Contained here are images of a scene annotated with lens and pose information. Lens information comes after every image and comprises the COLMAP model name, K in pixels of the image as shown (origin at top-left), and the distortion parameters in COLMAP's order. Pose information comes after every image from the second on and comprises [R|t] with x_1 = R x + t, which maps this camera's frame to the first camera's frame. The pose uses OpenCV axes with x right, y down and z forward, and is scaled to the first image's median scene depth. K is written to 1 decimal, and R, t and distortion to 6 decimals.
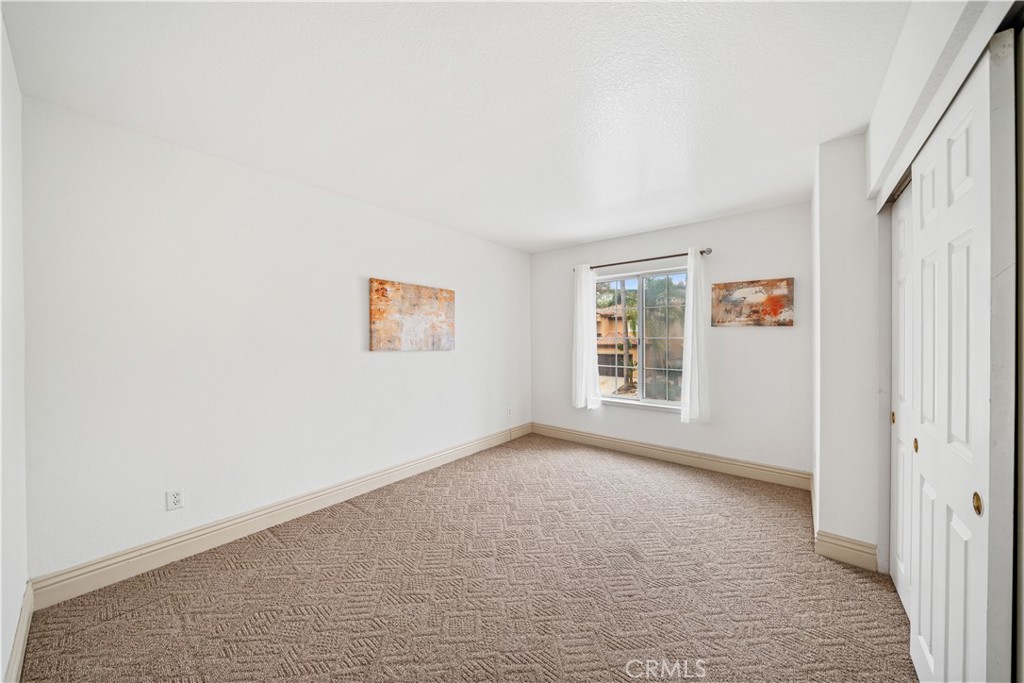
lens RADIAL K [[351.3, 0, 510.9], [0, 351.3, 343.4], [0, 0, 1]] dist [-0.006142, -0.000173]
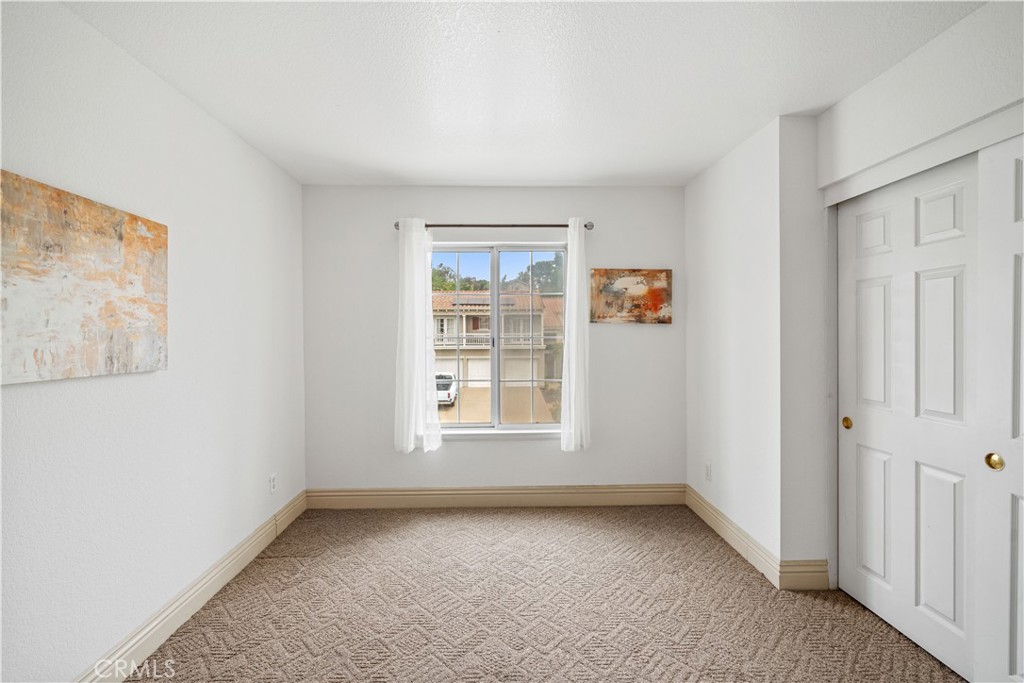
lens RADIAL K [[439.6, 0, 519.6], [0, 439.6, 338.0], [0, 0, 1]] dist [0.001517, -0.000715]
pose [[0.757862, -0.008034, 0.652365, -0.196255], [0.011314, 0.999936, -0.000828, -0.015338], [-0.652317, 0.008009, 0.757904, 0.366981]]
